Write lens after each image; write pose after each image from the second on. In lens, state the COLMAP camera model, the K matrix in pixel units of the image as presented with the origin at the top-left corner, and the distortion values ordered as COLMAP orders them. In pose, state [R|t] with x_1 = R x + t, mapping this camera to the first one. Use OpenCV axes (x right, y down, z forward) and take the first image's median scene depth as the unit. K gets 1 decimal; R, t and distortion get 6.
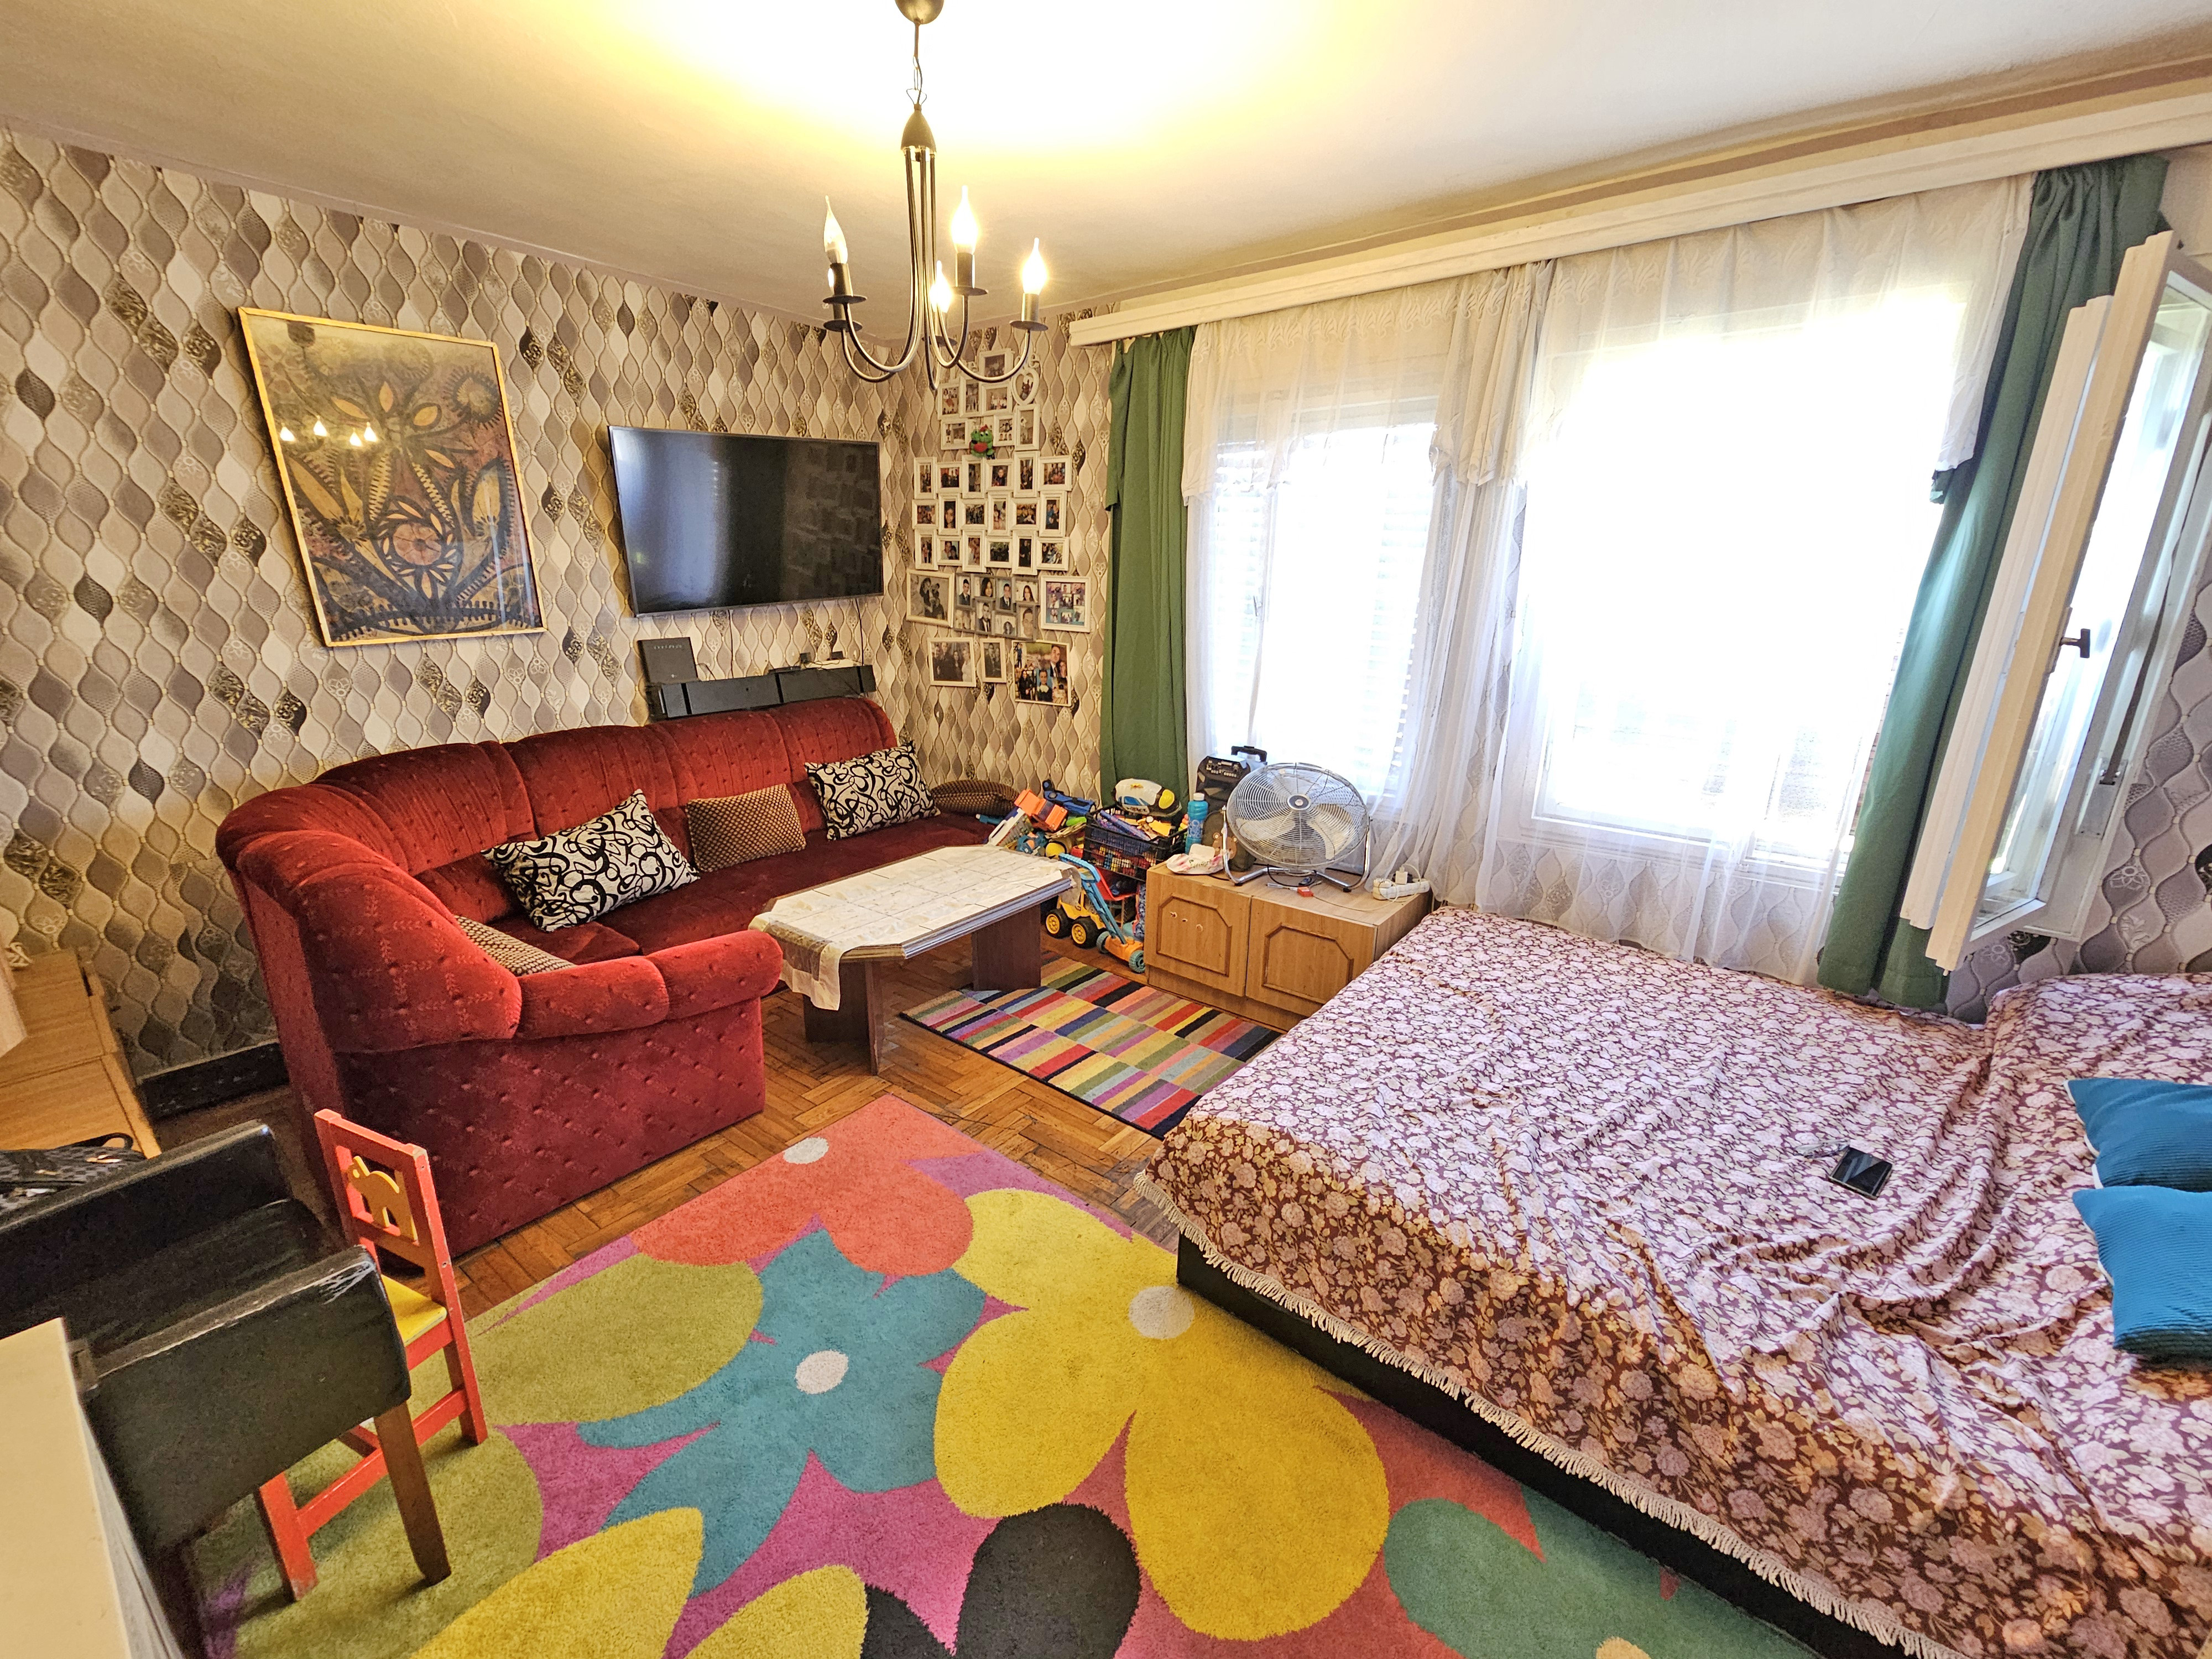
lens RADIAL K [[911.5, 0, 1097.6], [0, 911.5, 833.4], [0, 0, 1]] dist [0.000736, -0.000650]
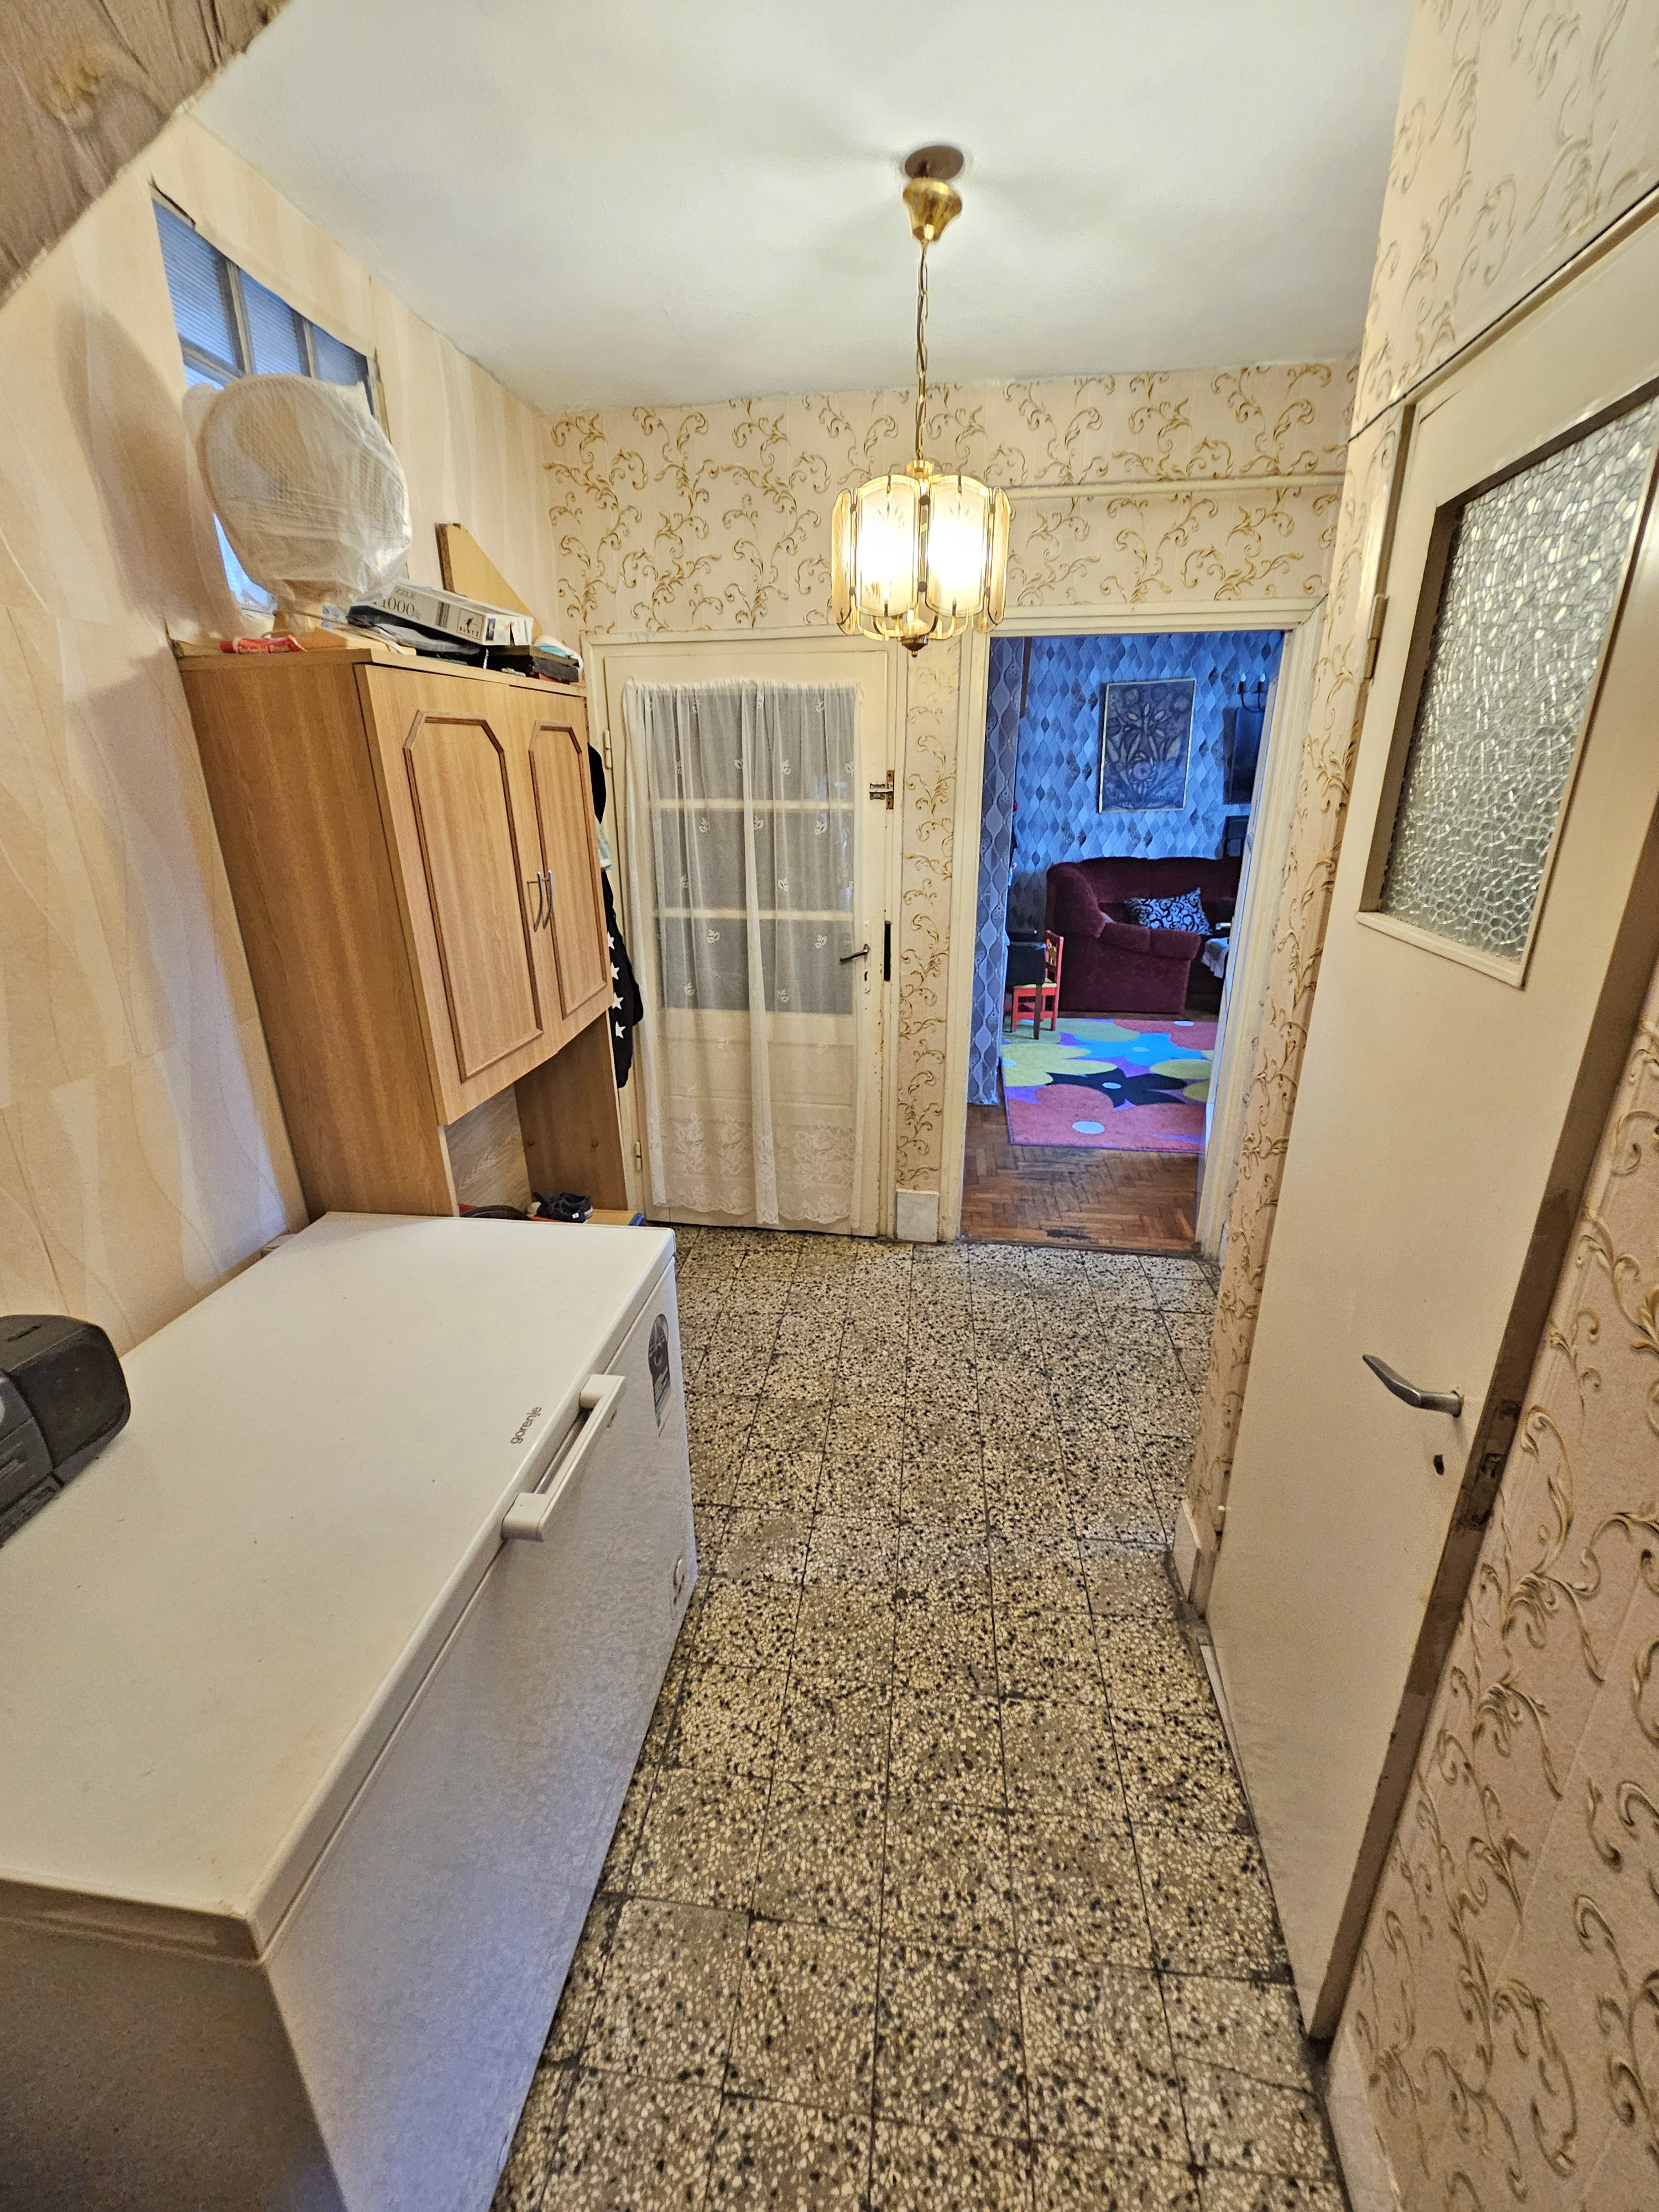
lens RADIAL K [[911.5, 0, 815.2], [0, 911.5, 1092.9], [0, 0, 1]] dist [0.000736, -0.000650]
pose [[0.501991, 0.272944, -0.820674, 0.956363], [-0.224555, 0.957487, 0.181090, 0.235821], [0.835213, 0.093380, 0.541941, -0.875781]]
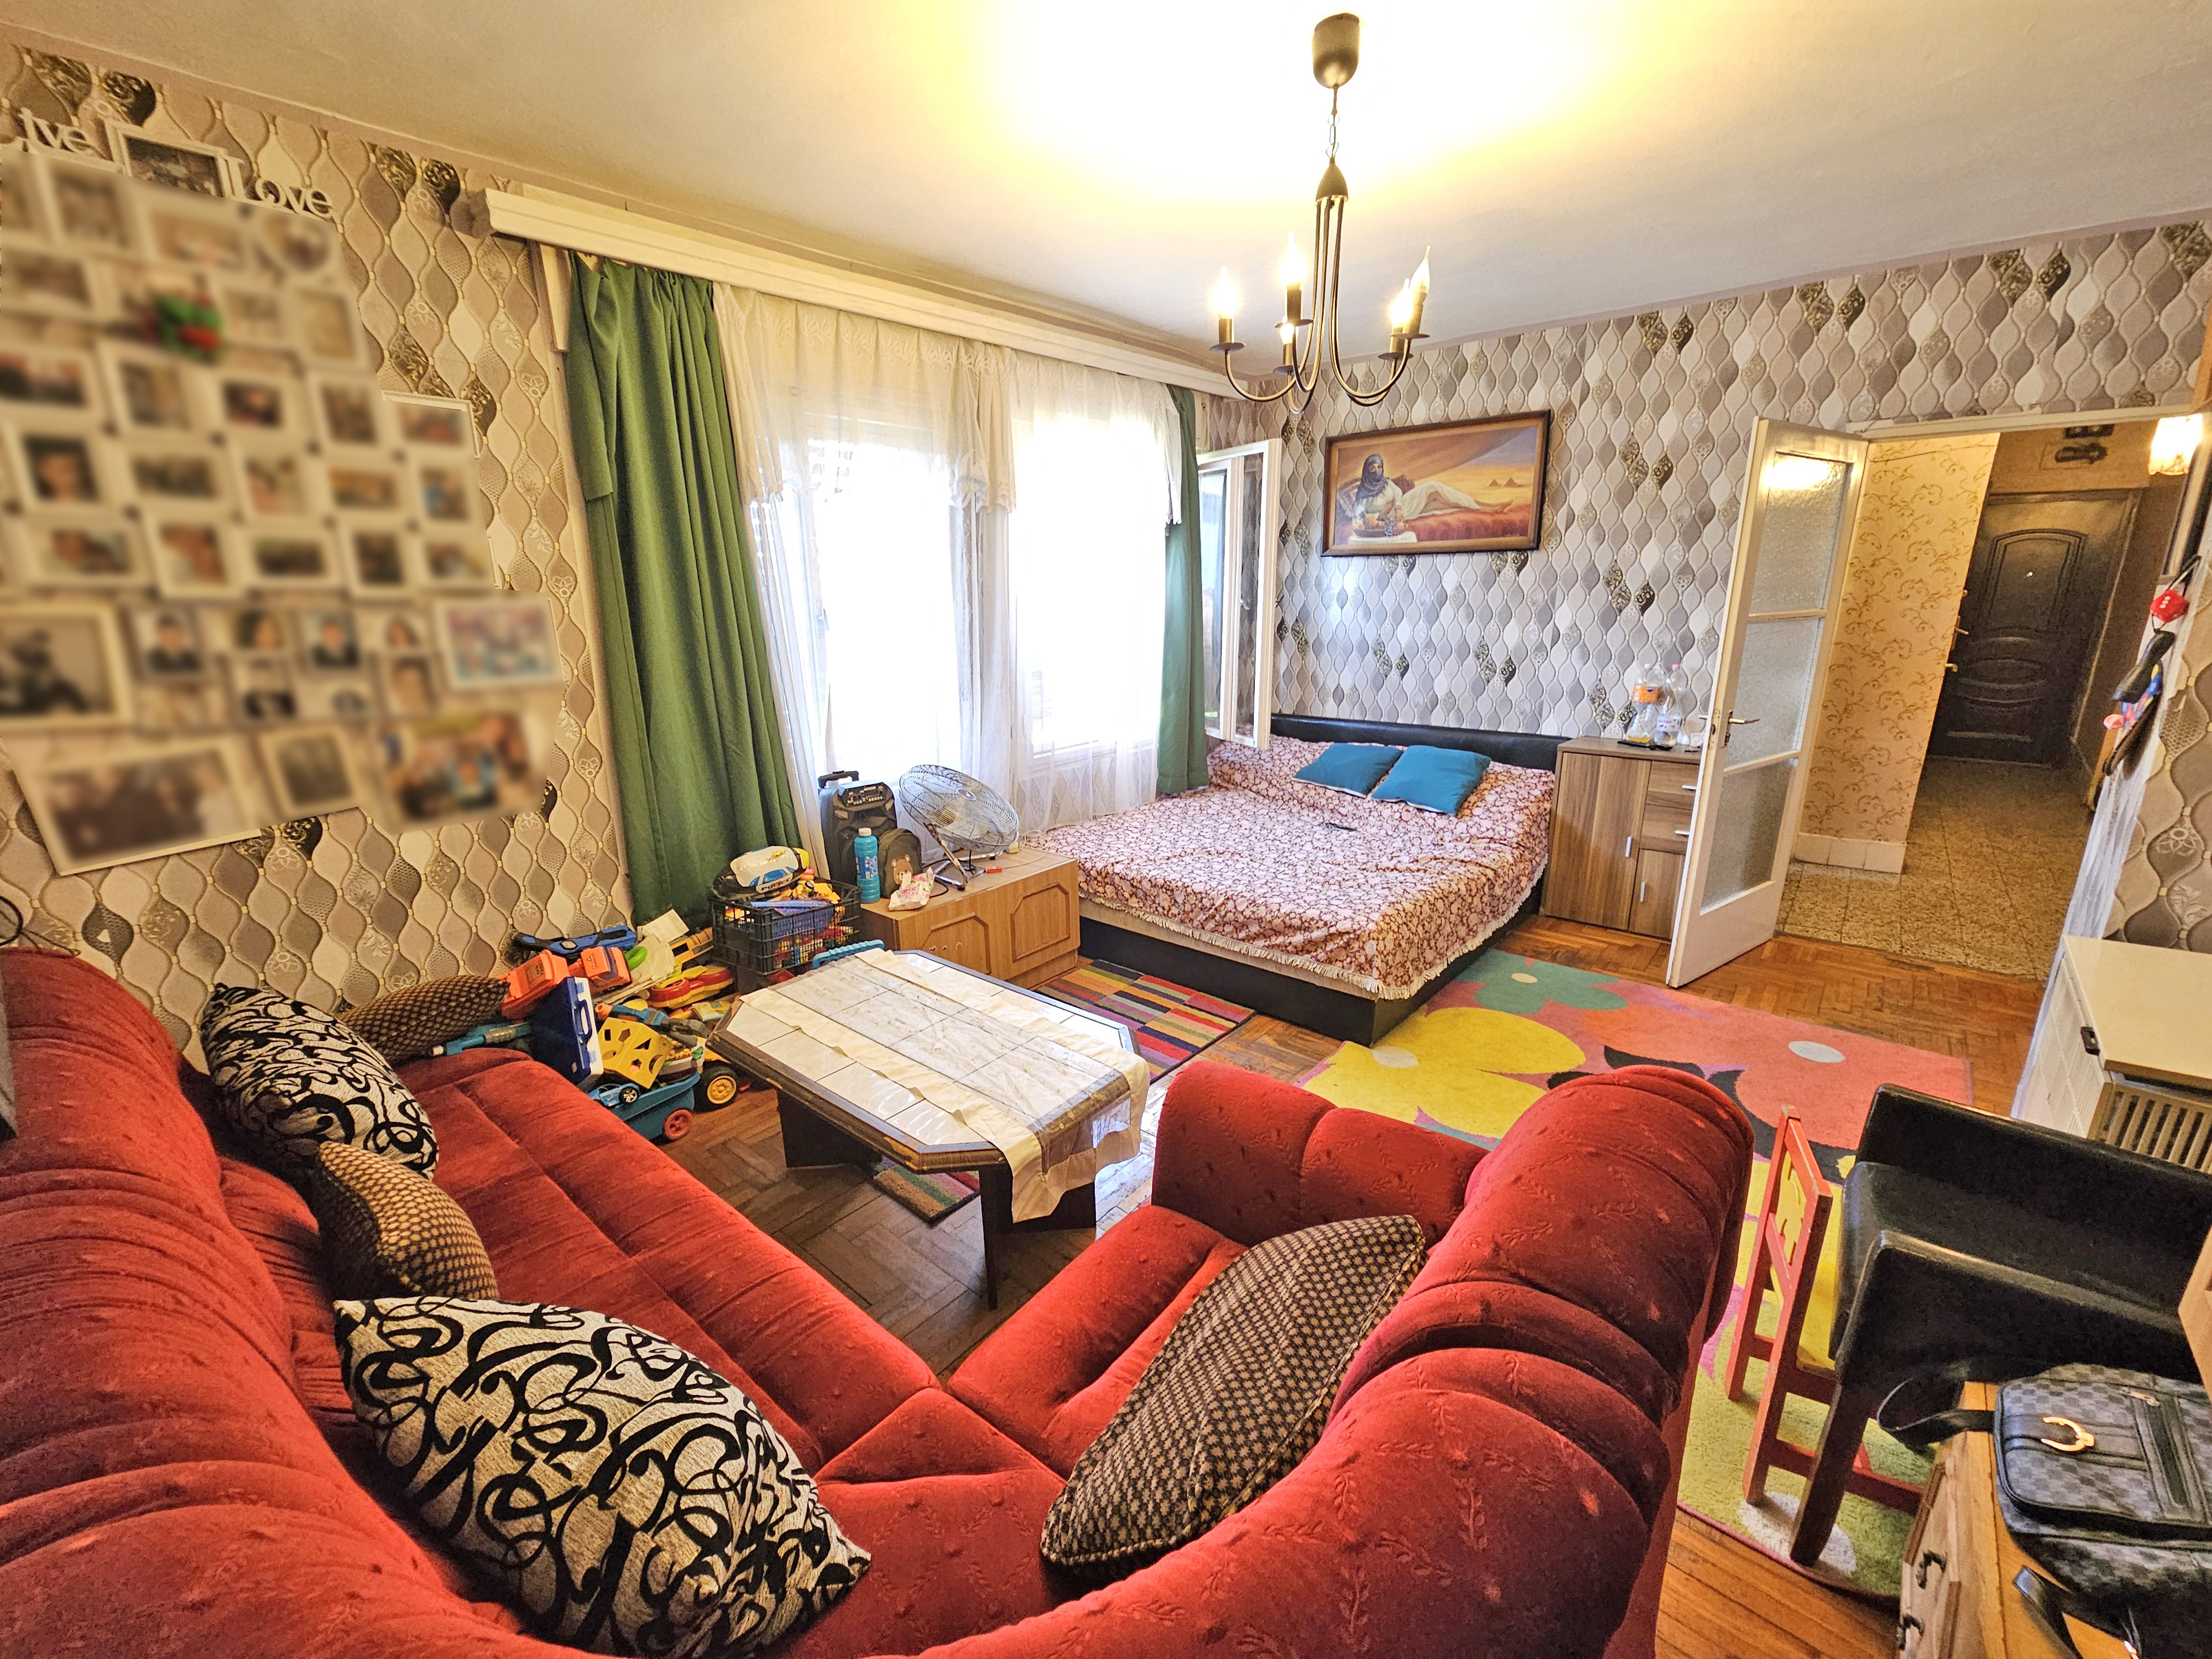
lens RADIAL K [[911.5, 0, 1104.1], [0, 911.5, 828.0], [0, 0, 1]] dist [0.000736, -0.000650]
pose [[0.048778, -0.273675, 0.960585, -0.798049], [0.294537, 0.922904, 0.247983, -0.212311], [-0.954394, 0.270832, 0.125625, 0.712484]]
